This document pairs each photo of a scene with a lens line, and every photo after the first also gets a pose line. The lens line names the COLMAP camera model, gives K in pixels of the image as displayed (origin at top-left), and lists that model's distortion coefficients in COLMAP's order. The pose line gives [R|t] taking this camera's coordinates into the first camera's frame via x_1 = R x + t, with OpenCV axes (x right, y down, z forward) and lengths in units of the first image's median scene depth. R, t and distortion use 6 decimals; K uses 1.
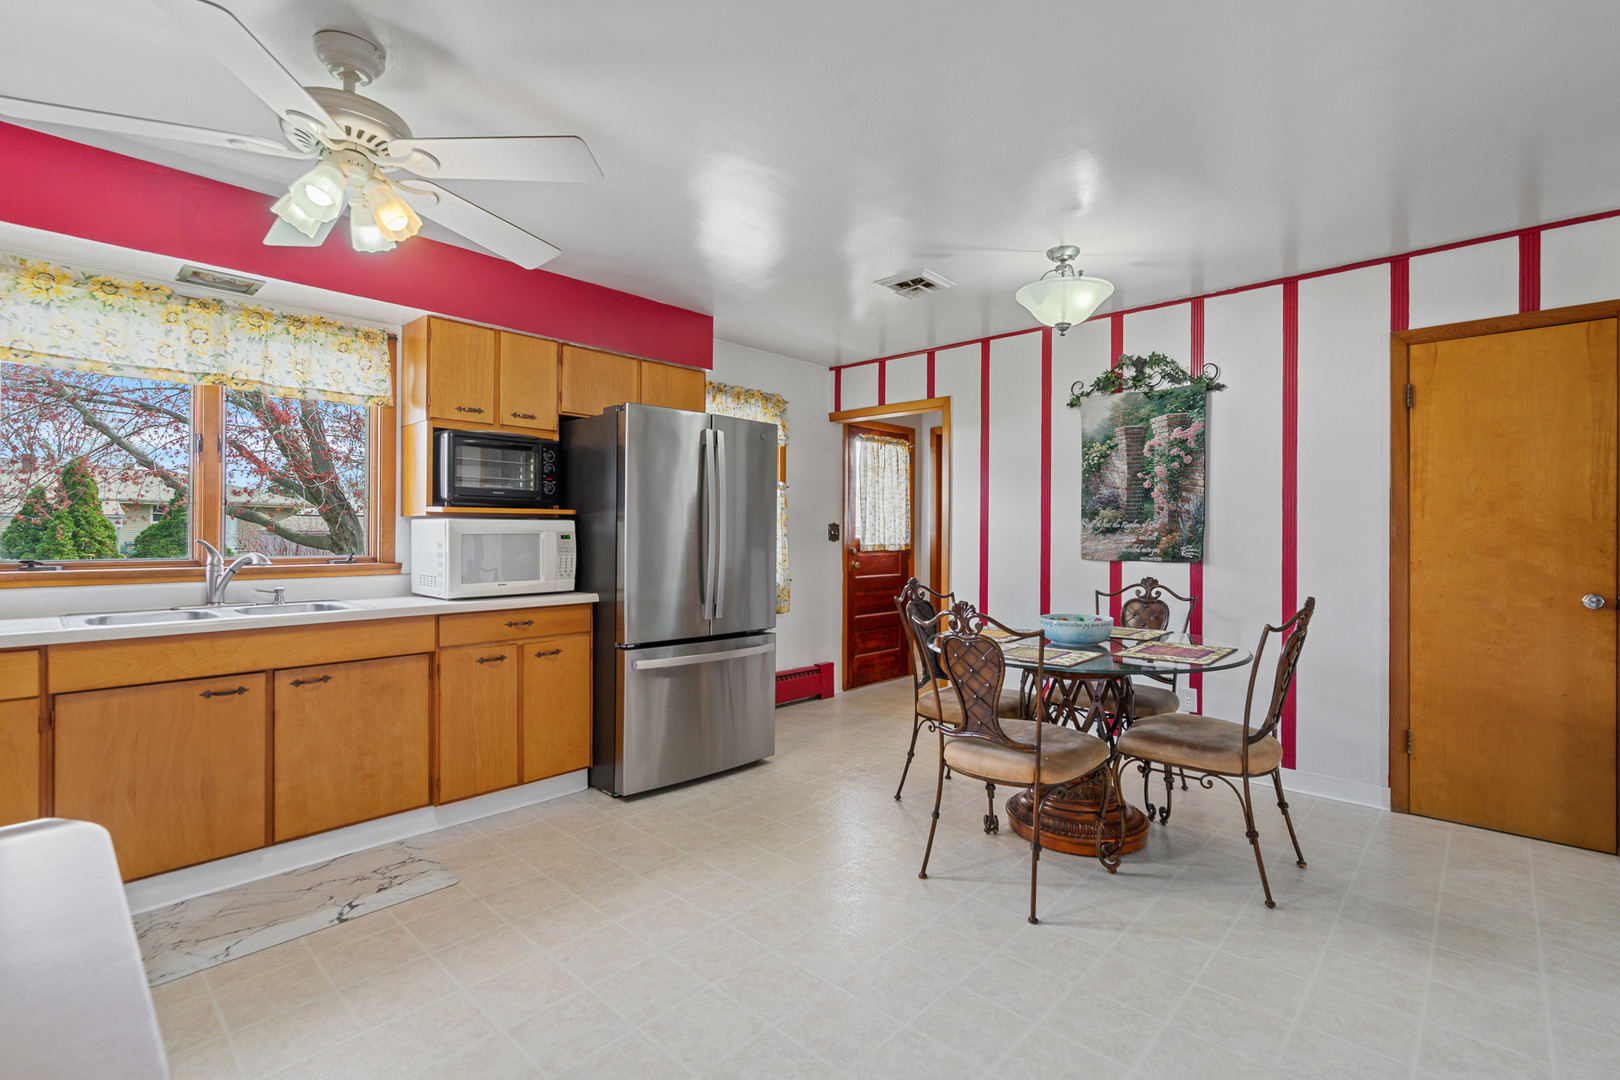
lens RADIAL K [[738.4, 0, 805.1], [0, 738.4, 534.5], [0, 0, 1]] dist [-0.001189, 0.000160]
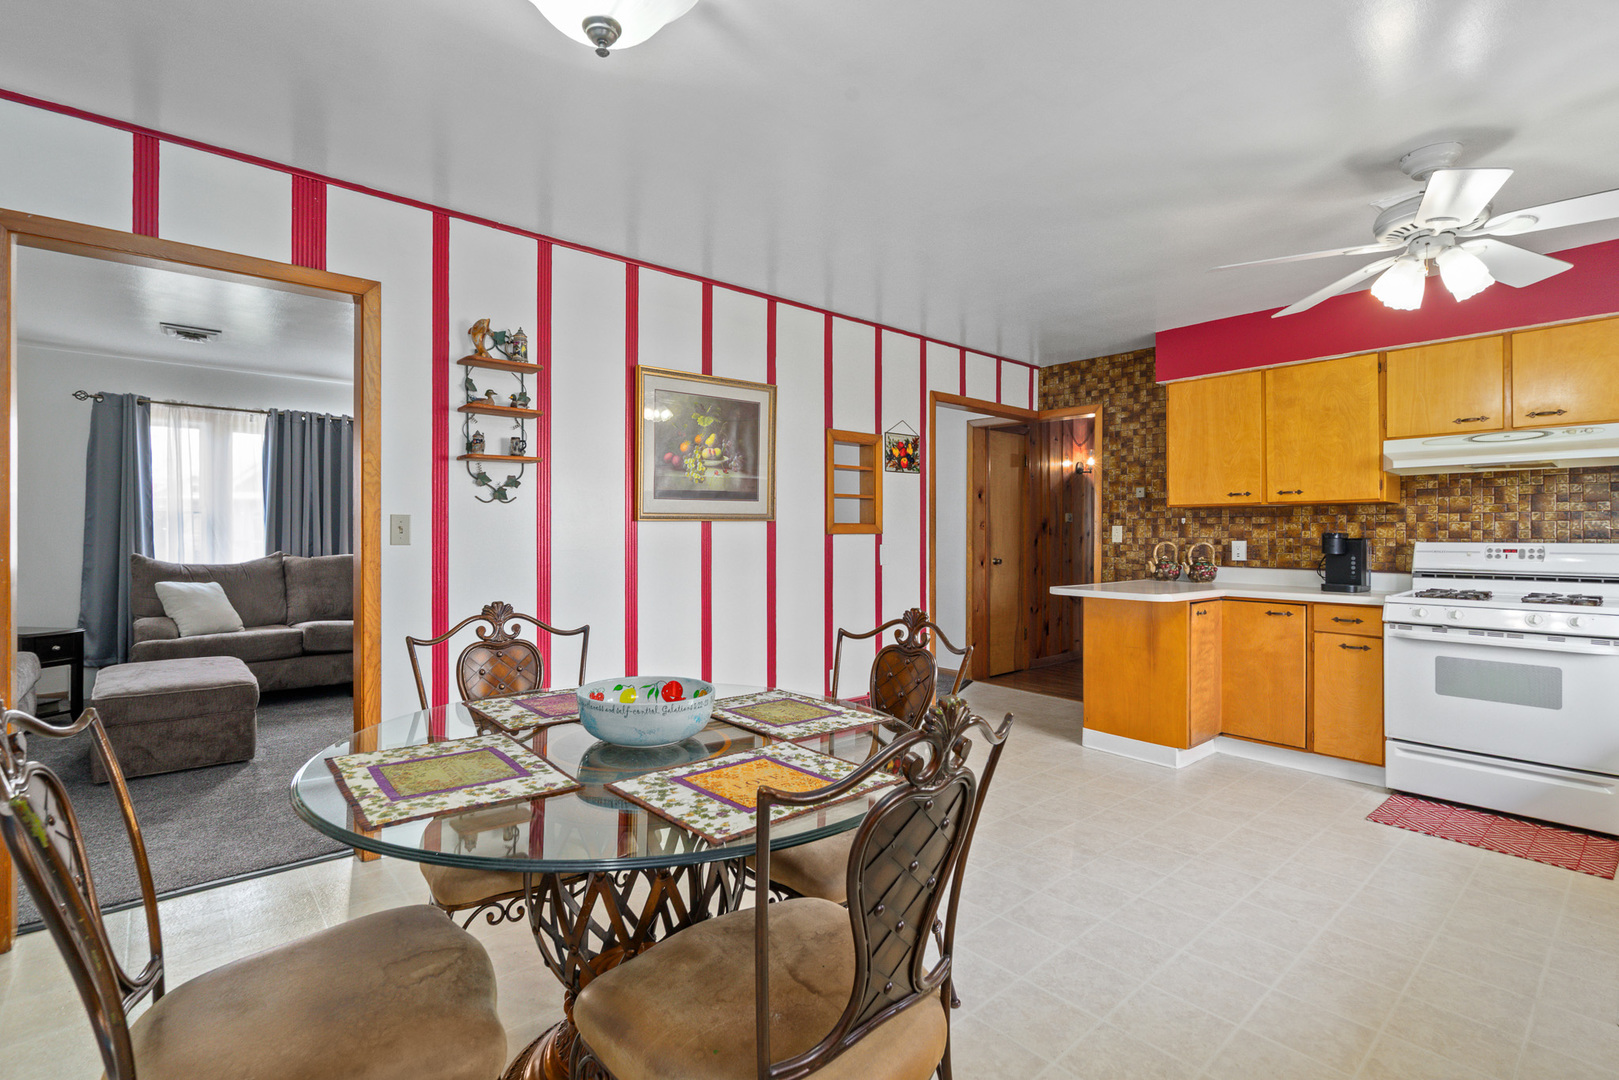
lens RADIAL K [[748.9, 0, 797.7], [0, 748.9, 531.4], [0, 0, 1]] dist [-0.006467, -0.000126]
pose [[-0.994267, -0.007635, 0.106650, 0.177847], [-0.007688, 0.999970, -0.000082, 0.001141], [-0.106646, -0.000901, -0.994297, 1.315744]]
